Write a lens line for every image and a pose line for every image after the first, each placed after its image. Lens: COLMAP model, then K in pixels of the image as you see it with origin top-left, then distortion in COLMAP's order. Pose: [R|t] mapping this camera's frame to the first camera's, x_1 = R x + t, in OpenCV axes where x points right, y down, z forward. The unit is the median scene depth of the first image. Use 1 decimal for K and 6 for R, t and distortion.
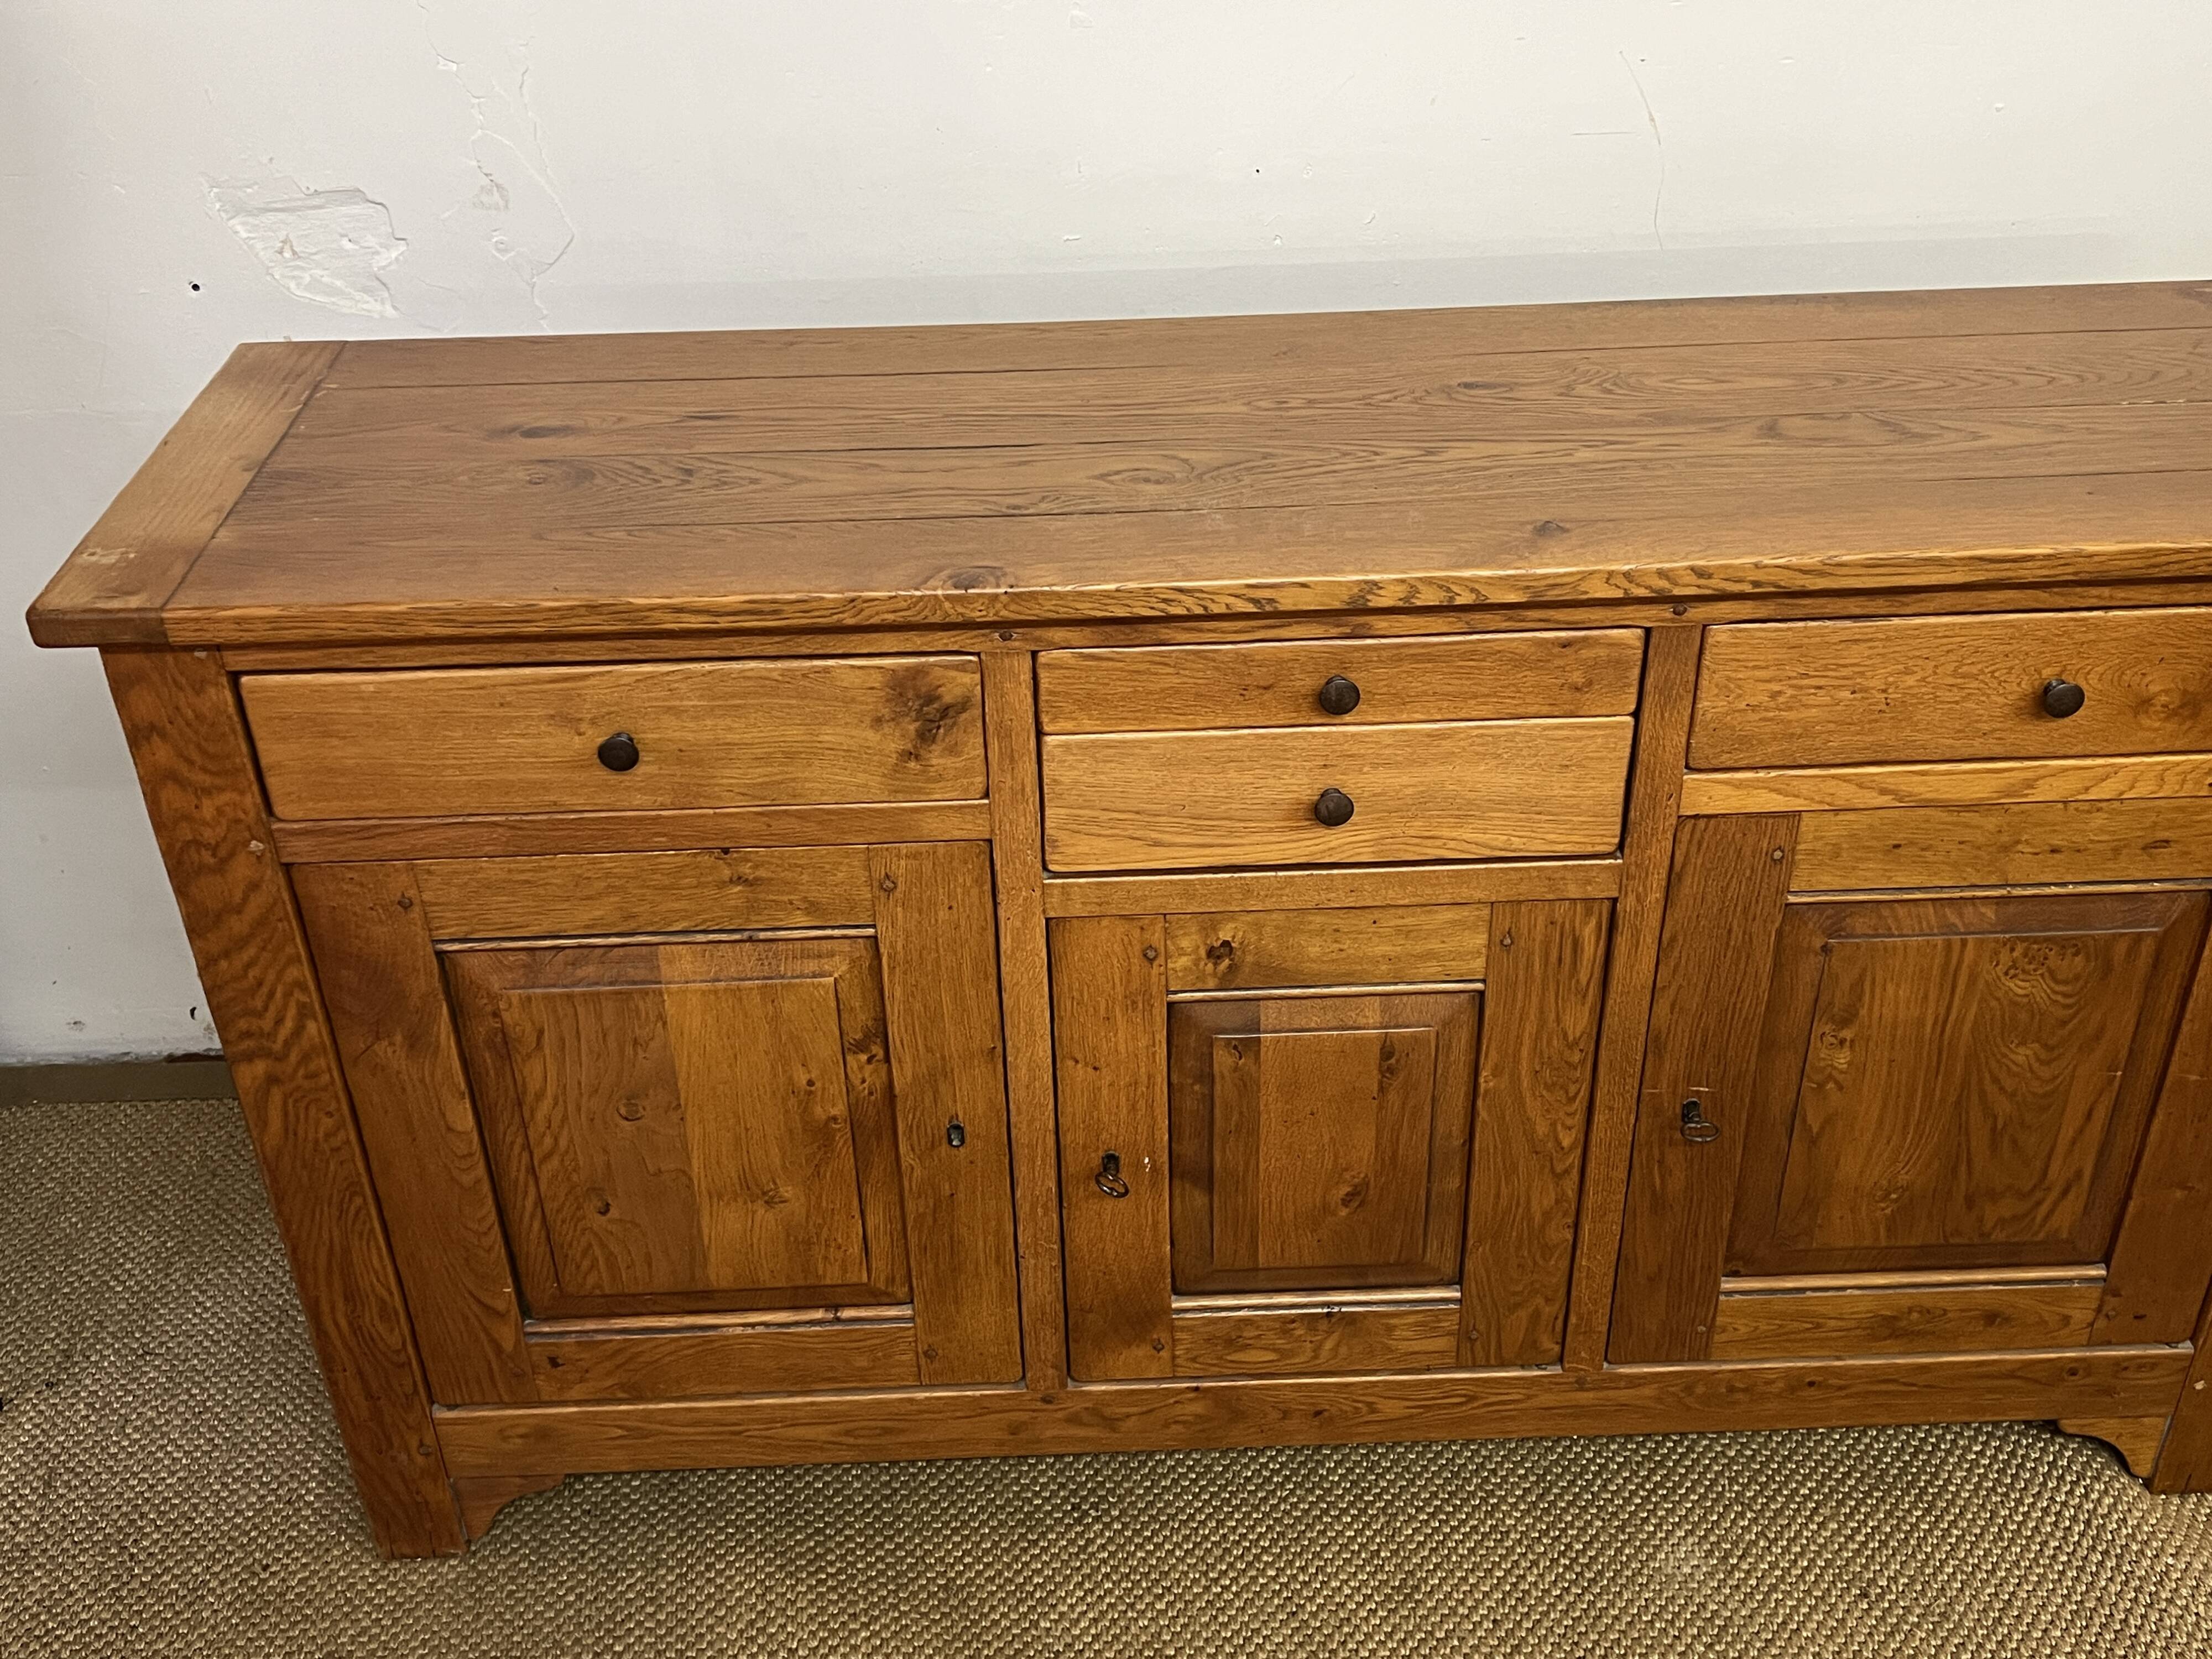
lens RADIAL K [[2222.6, 0, 1119.0], [0, 2222.6, 826.2], [0, 0, 1]] dist [0.180972, -0.454219]
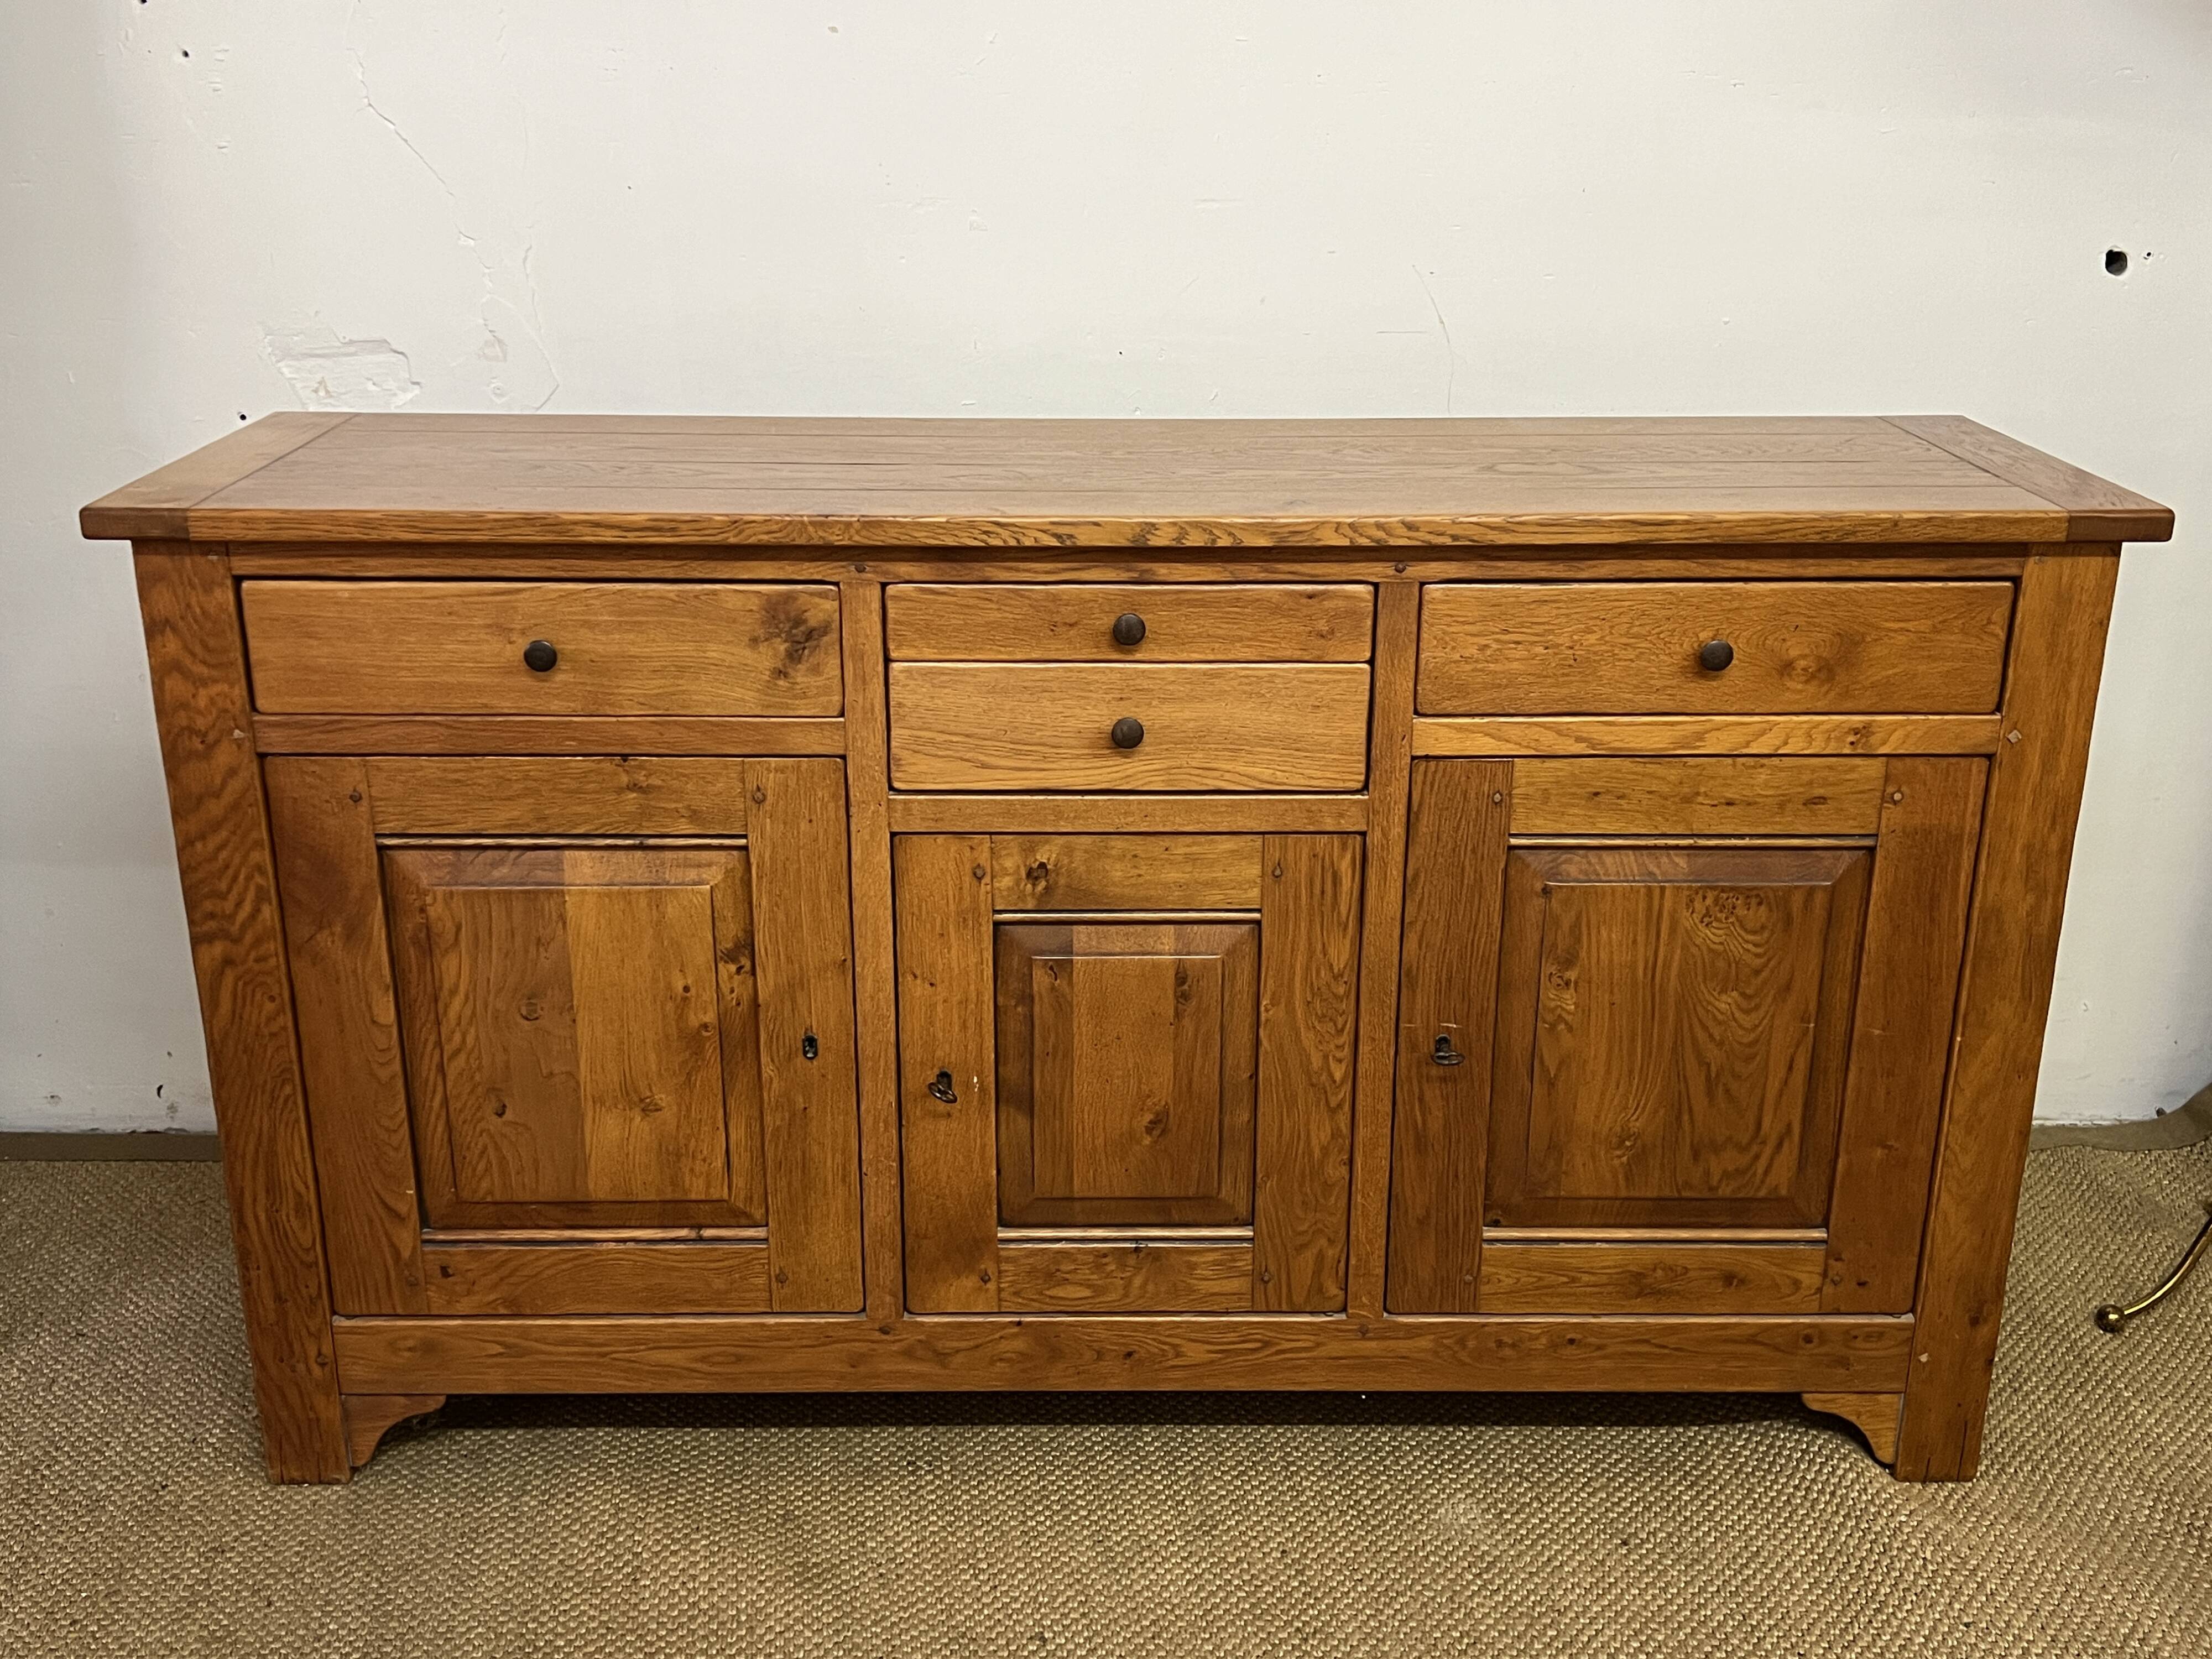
lens RADIAL K [[2224.0, 0, 1101.4], [0, 2224.0, 827.7], [0, 0, 1]] dist [0.204419, -0.544620]
pose [[0.999451, 0.030661, -0.012517, 0.091108], [-0.032722, 0.972529, -0.230470, 0.297071], [0.005107, 0.230753, 0.972999, -0.157743]]
